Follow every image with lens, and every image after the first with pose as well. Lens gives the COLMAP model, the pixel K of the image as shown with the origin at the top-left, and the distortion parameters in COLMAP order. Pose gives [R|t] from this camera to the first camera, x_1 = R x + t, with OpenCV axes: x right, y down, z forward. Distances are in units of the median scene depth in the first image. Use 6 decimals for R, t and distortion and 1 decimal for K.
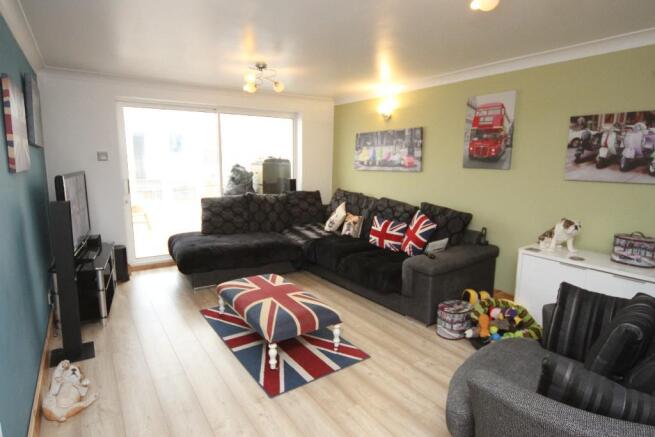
lens RADIAL K [[363.4, 0, 327.5], [0, 363.4, 218.5], [0, 0, 1]] dist [-0.018497, 0.000710]
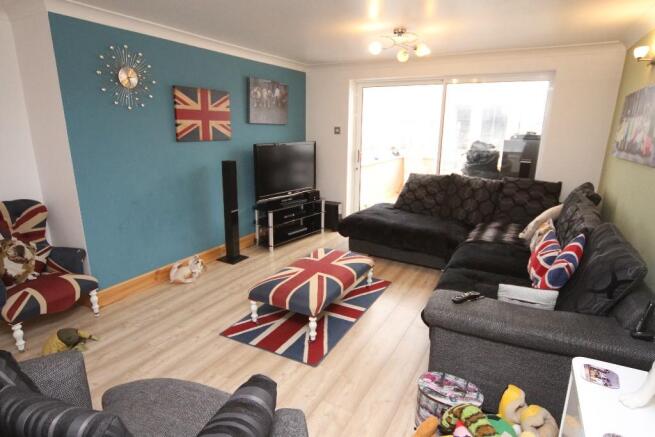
lens RADIAL K [[363.4, 0, 327.5], [0, 363.4, 218.5], [0, 0, 1]] dist [-0.018497, 0.000710]
pose [[0.463262, 0.214805, -0.859795, 0.587862], [-0.152187, 0.975051, 0.161601, -0.081702], [0.873056, 0.055986, 0.484395, 0.425504]]
